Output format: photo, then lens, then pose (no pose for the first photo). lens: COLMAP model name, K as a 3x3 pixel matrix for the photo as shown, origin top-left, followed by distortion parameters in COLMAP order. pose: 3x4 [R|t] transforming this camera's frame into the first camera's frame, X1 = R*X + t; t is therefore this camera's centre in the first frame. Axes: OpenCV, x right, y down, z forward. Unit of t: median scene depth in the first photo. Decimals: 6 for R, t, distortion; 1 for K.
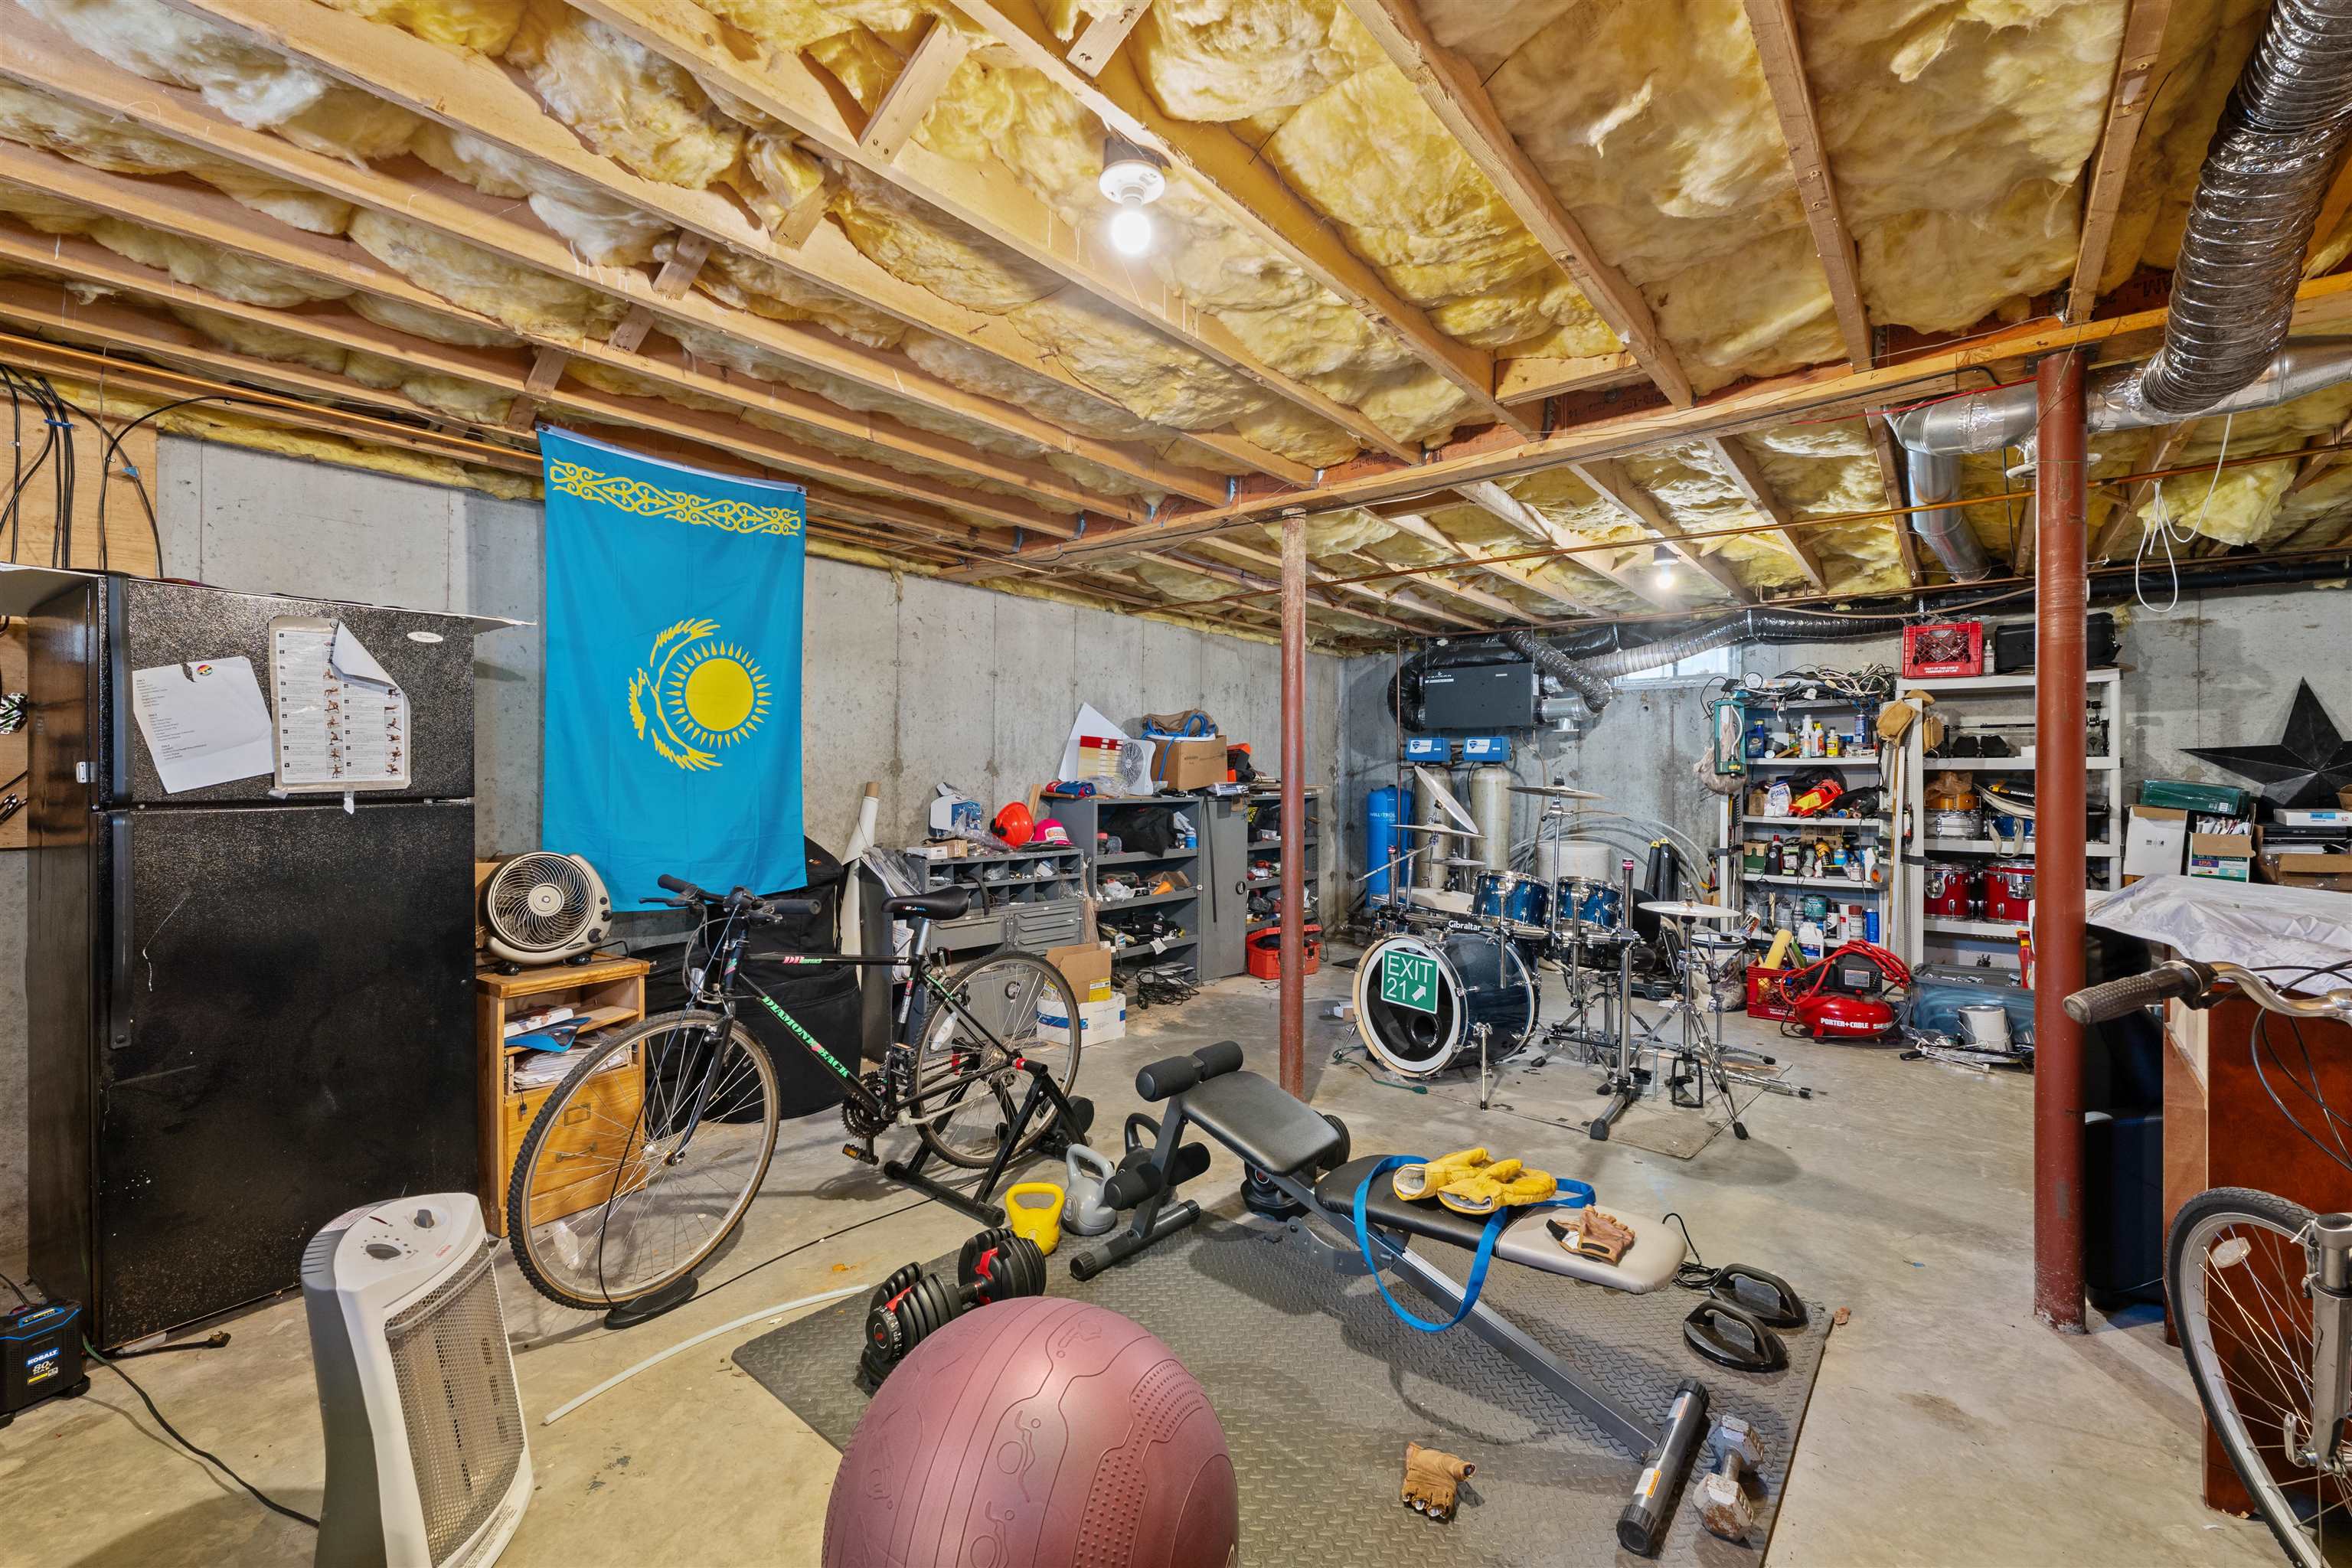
lens RADIAL K [[965.0, 0, 1172.2], [0, 965.0, 778.1], [0, 0, 1]] dist [0.000553, 0.000303]
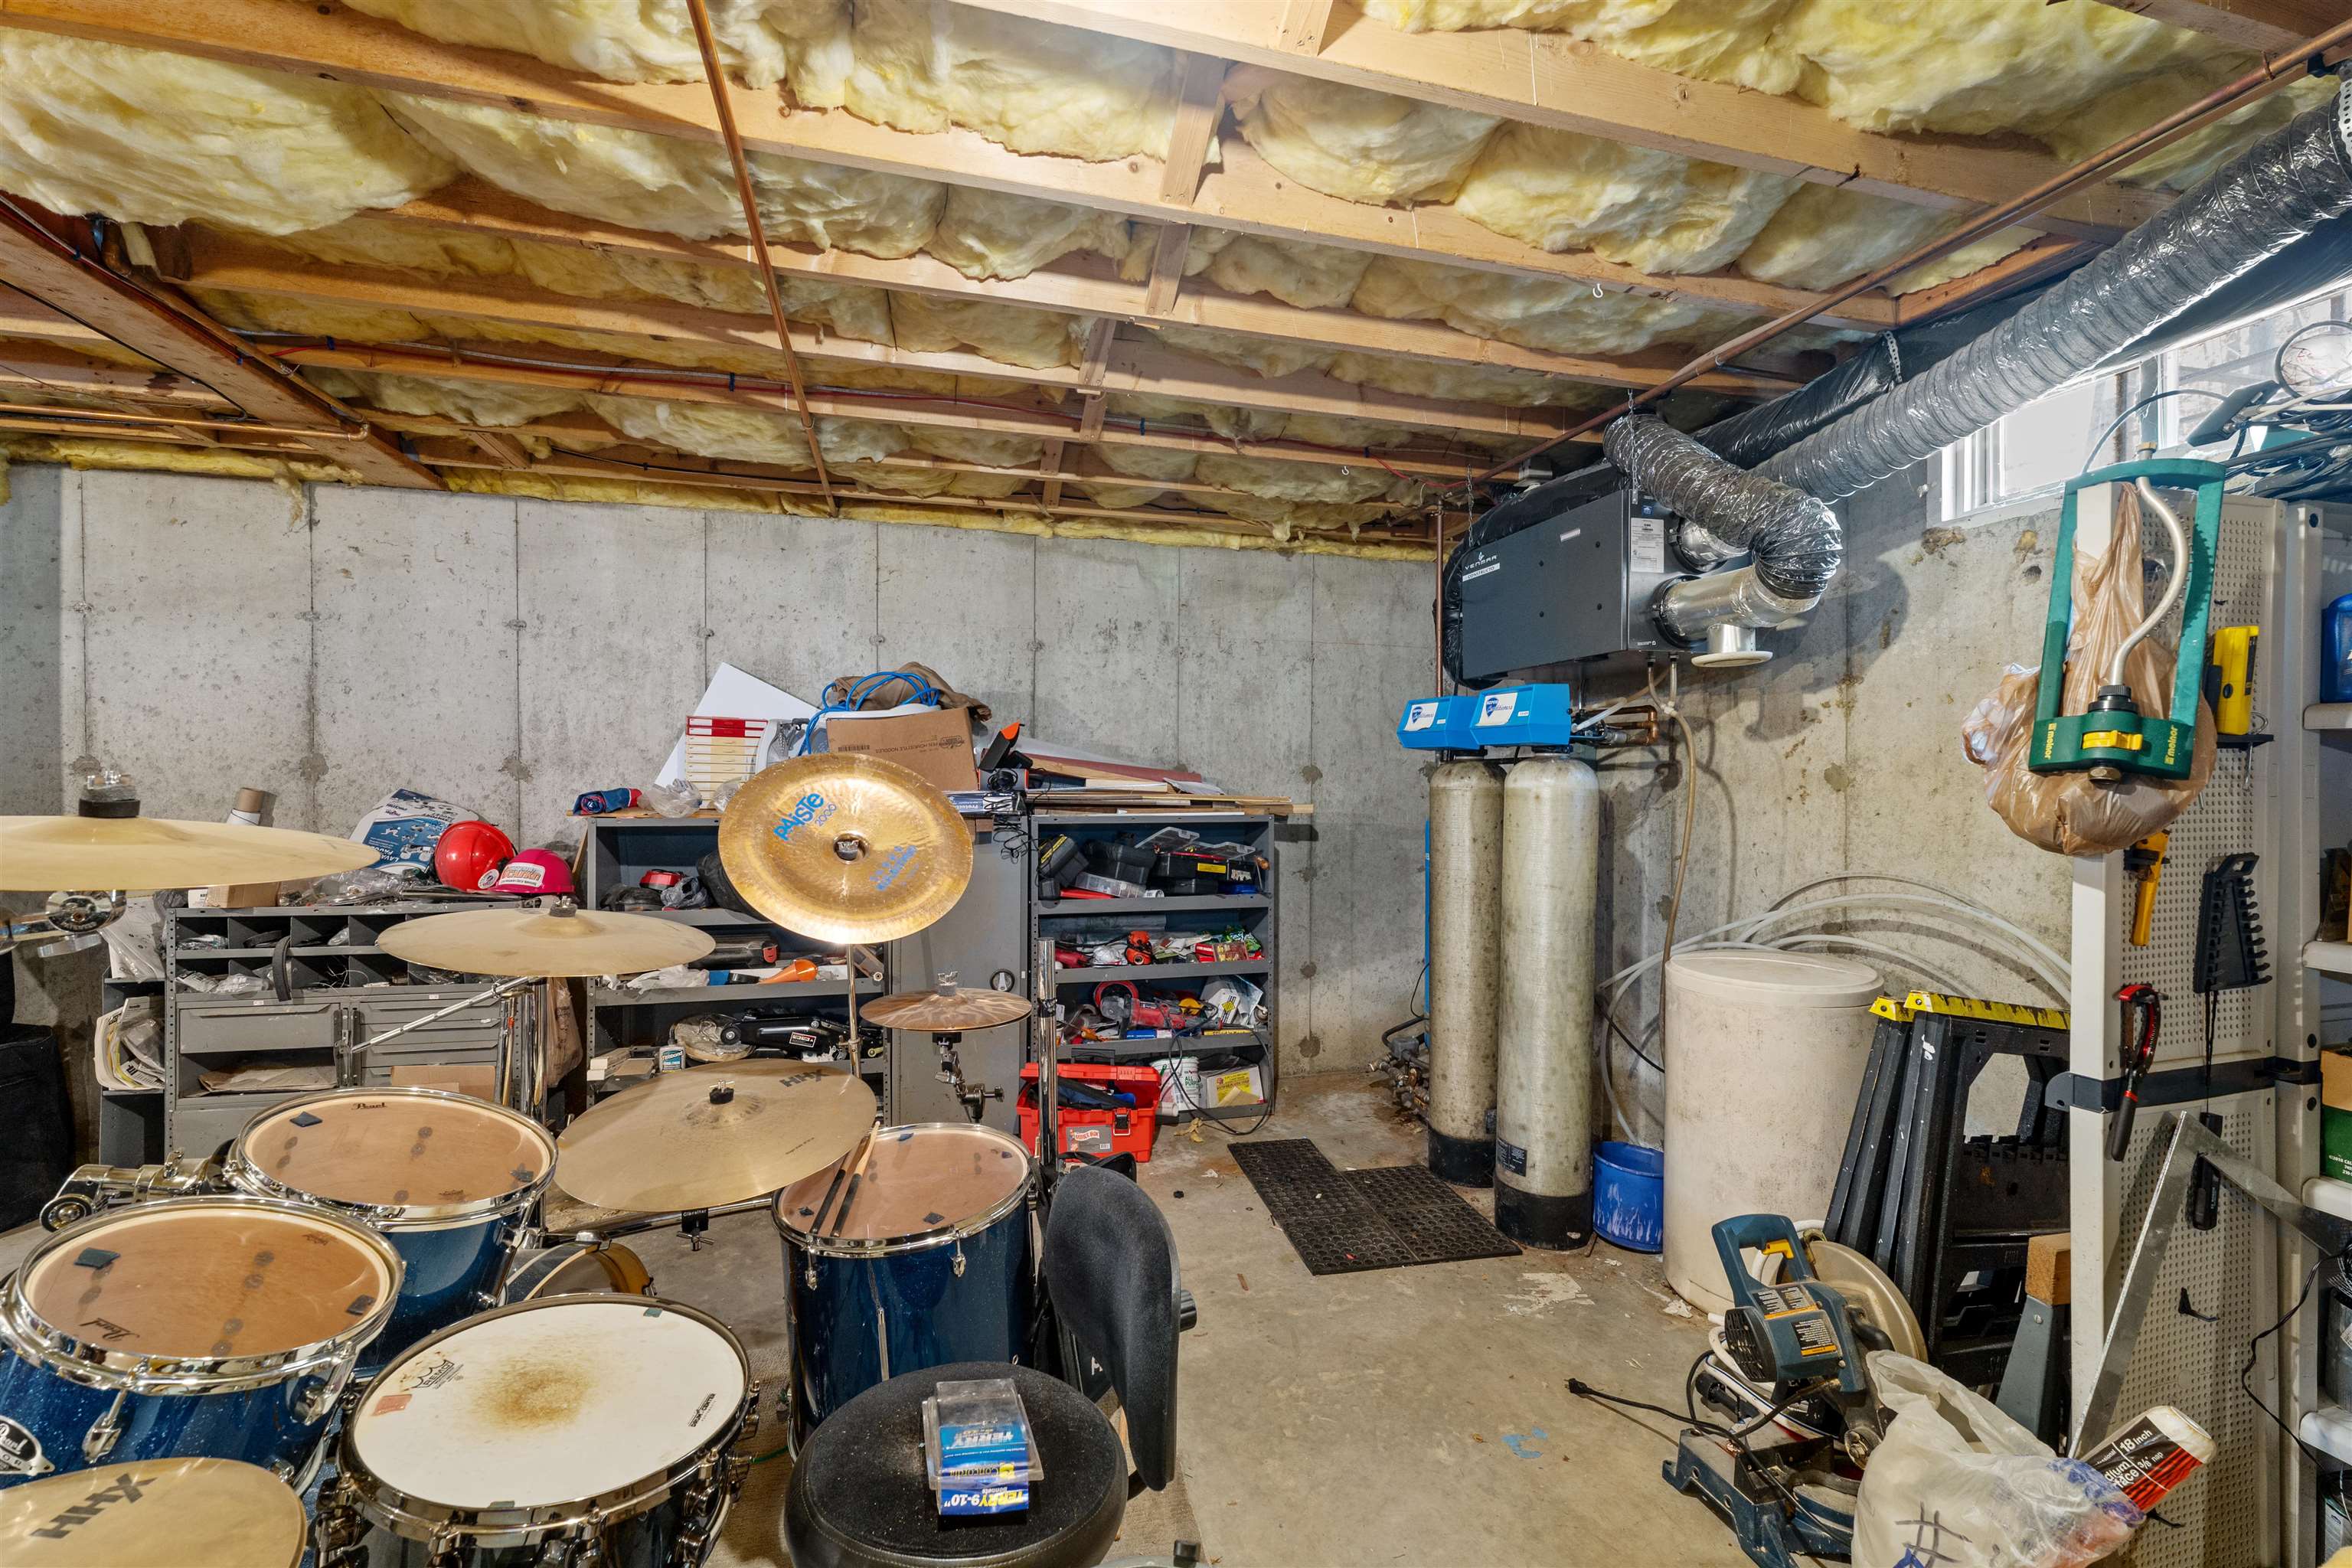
lens RADIAL K [[965.0, 0, 1175.5], [0, 965.0, 787.2], [0, 0, 1]] dist [0.000553, 0.000303]
pose [[0.816663, 0.003219, -0.577106, 0.519014], [-0.001928, 0.999994, 0.002849, 0.000058], [0.577112, -0.001214, 0.816664, 0.664947]]
